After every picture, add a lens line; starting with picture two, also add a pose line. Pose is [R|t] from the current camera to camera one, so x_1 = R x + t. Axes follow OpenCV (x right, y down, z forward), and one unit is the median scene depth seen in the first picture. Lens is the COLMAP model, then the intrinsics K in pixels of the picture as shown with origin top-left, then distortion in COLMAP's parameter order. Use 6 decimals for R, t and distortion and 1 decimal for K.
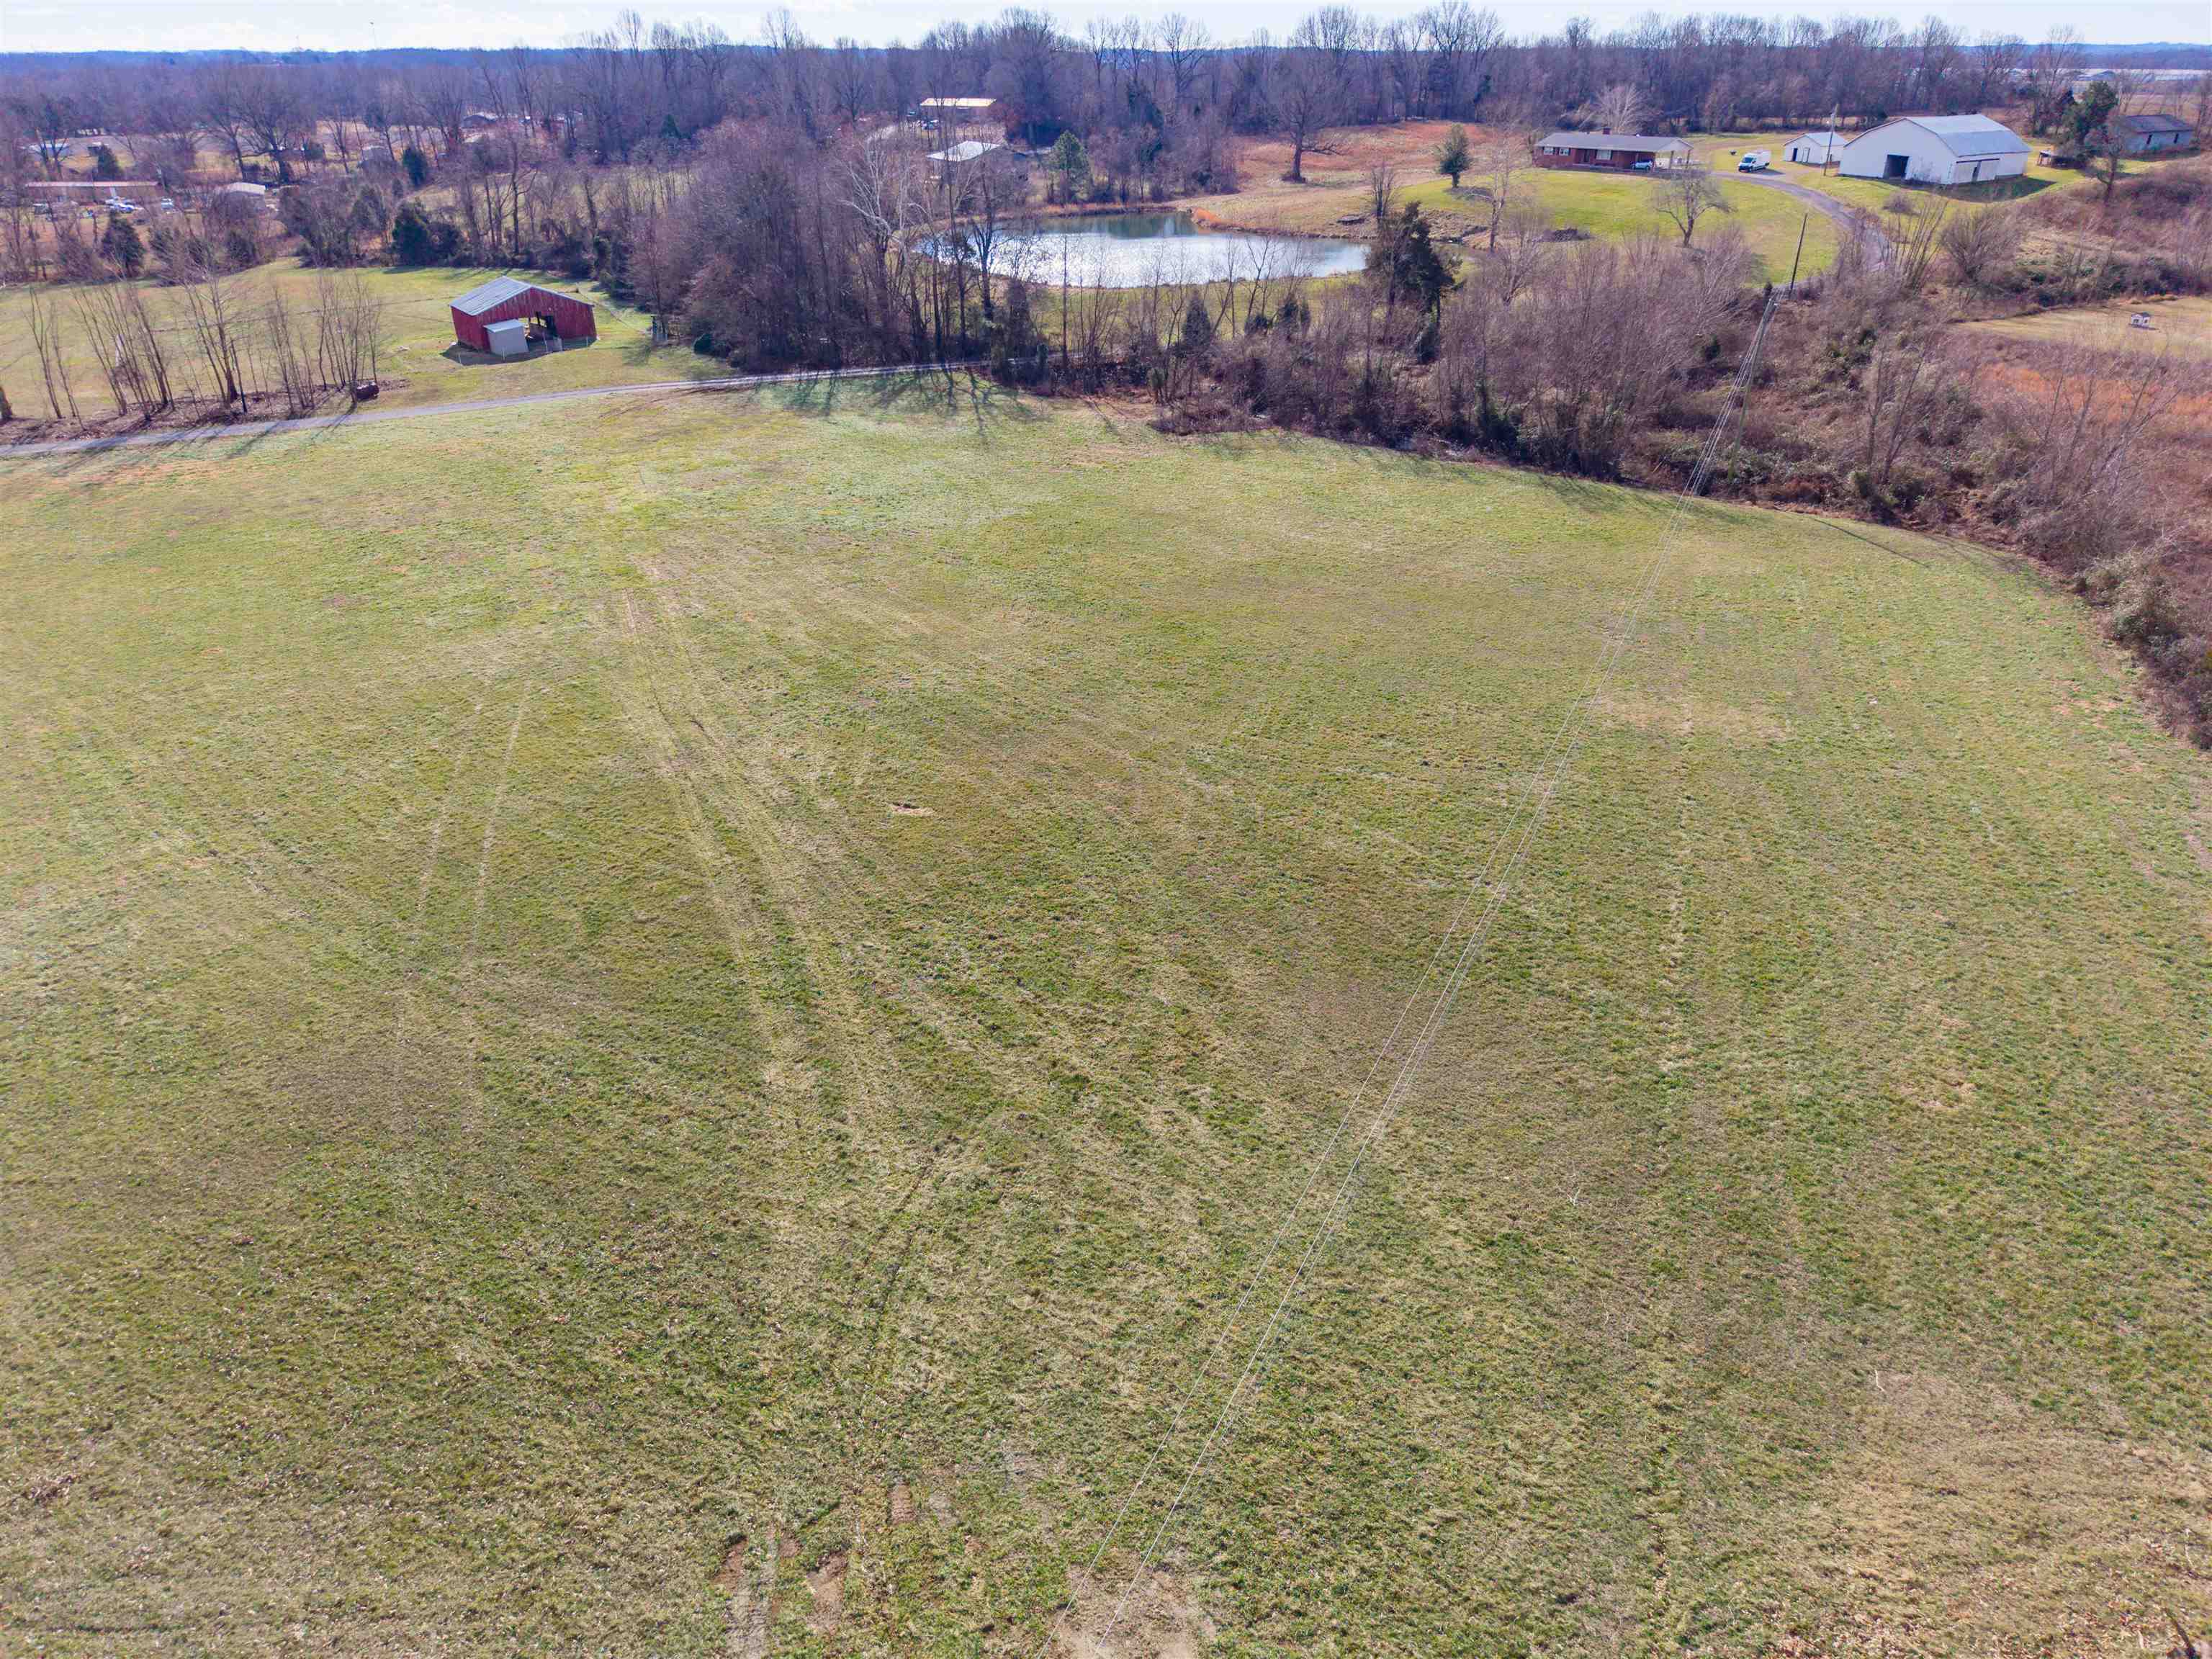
lens RADIAL K [[1480.0, 0, 1106.0], [0, 1480.0, 829.5], [0, 0, 1]] dist [0.009295, -0.005861]
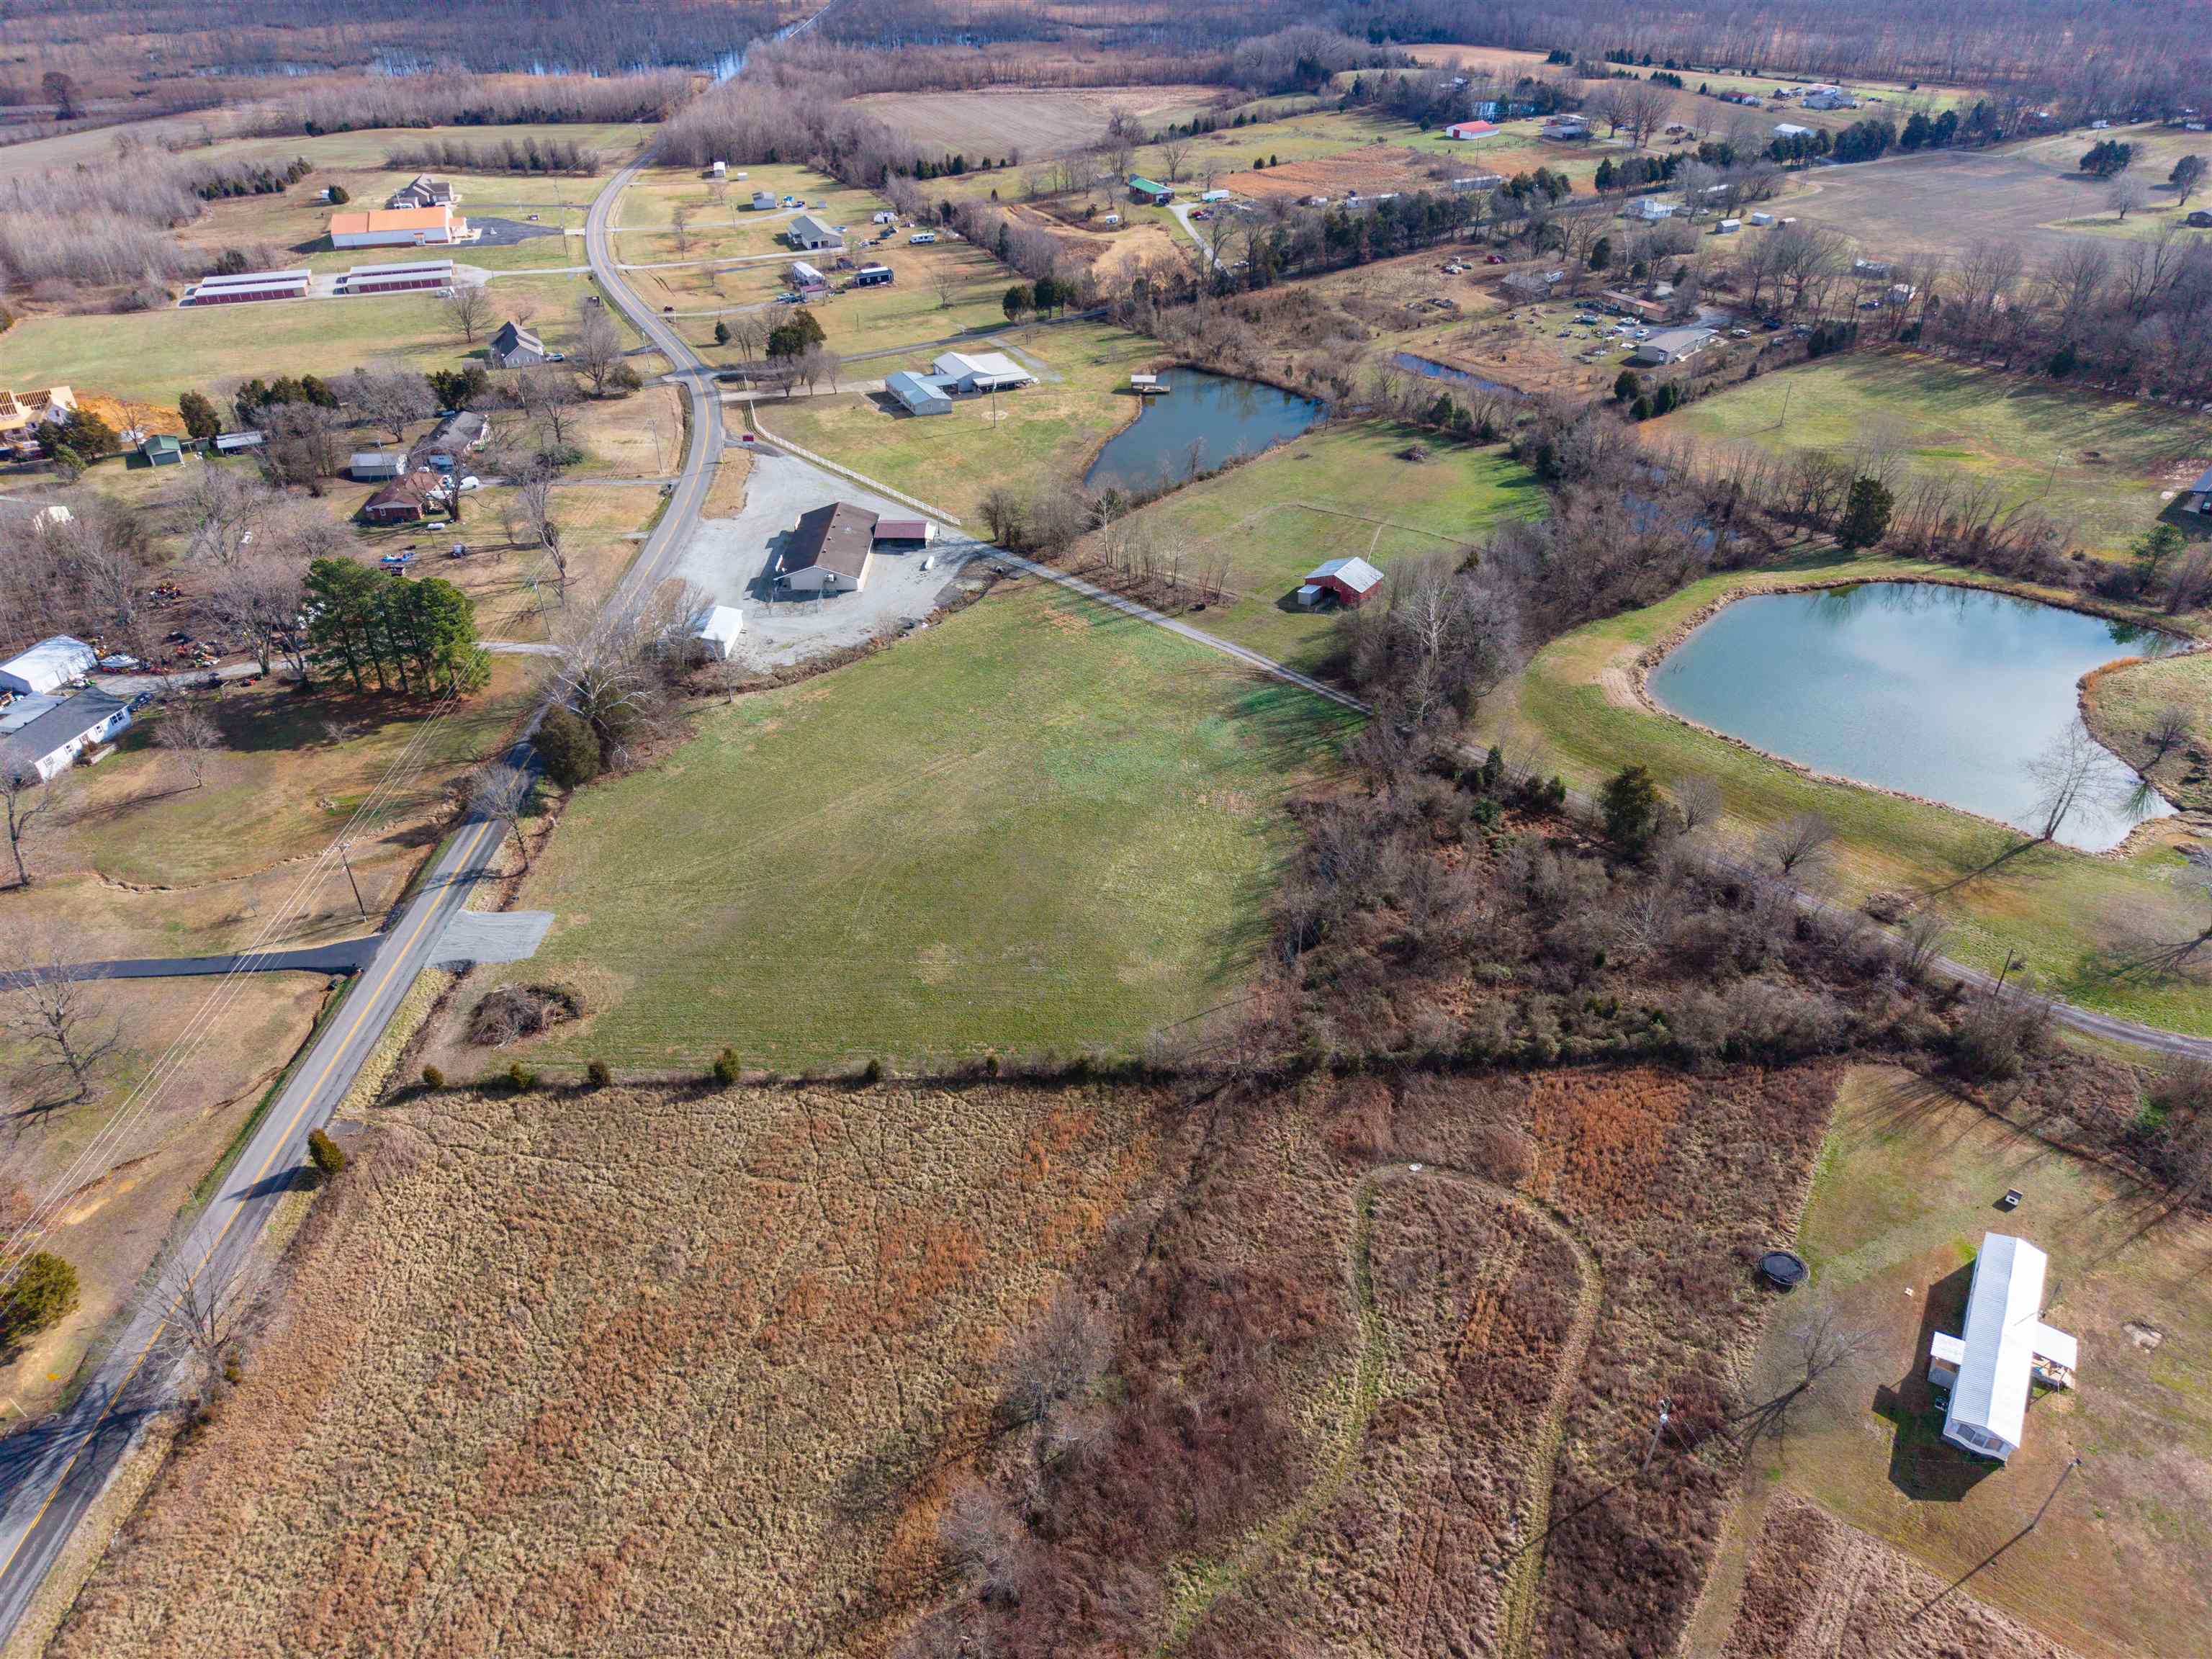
lens RADIAL K [[1480.0, 0, 1106.0], [0, 1480.0, 829.5], [0, 0, 1]] dist [0.009295, -0.005861]
pose [[0.339045, 0.520825, -0.783447, 2.919052], [-0.431019, 0.826224, 0.362735, -1.655061], [0.836225, 0.214697, 0.504612, -0.314674]]
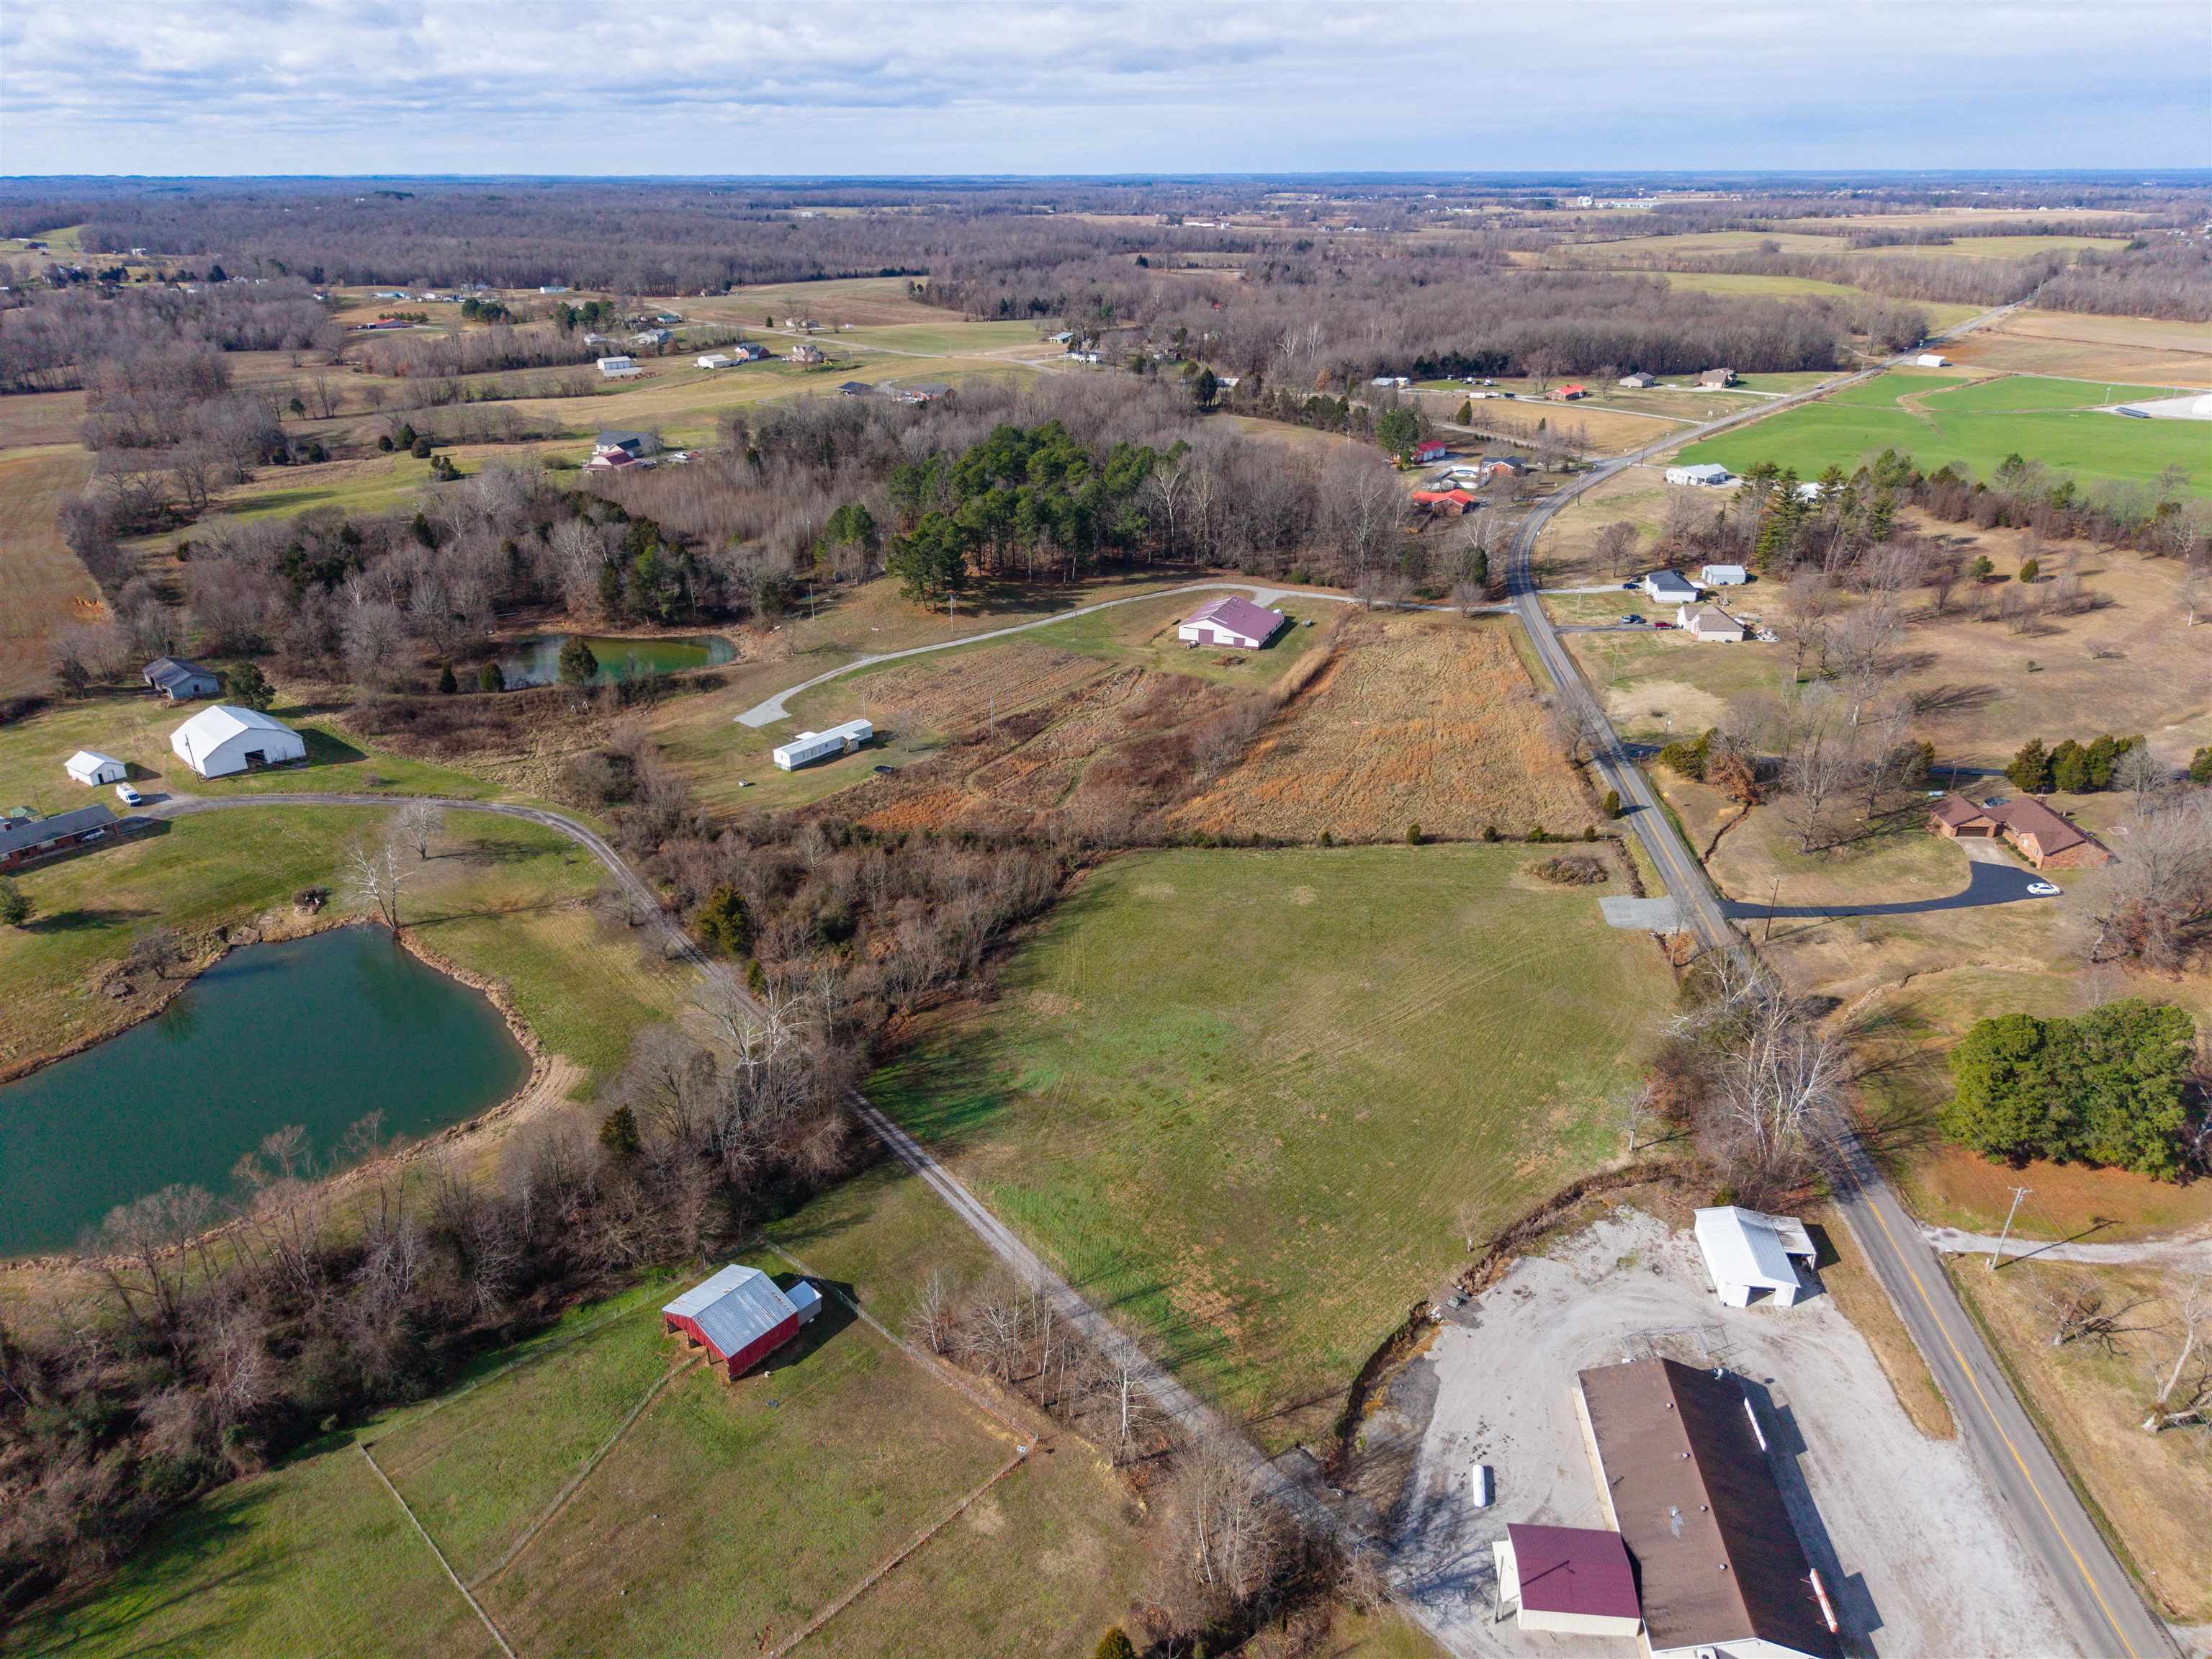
lens RADIAL K [[1480.0, 0, 1106.0], [0, 1480.0, 829.5], [0, 0, 1]] dist [0.009295, -0.005861]
pose [[-0.249672, -0.395912, 0.883696, -3.359523], [0.449684, 0.760818, 0.467910, -2.631024], [-0.857583, 0.514208, -0.011920, 1.539445]]
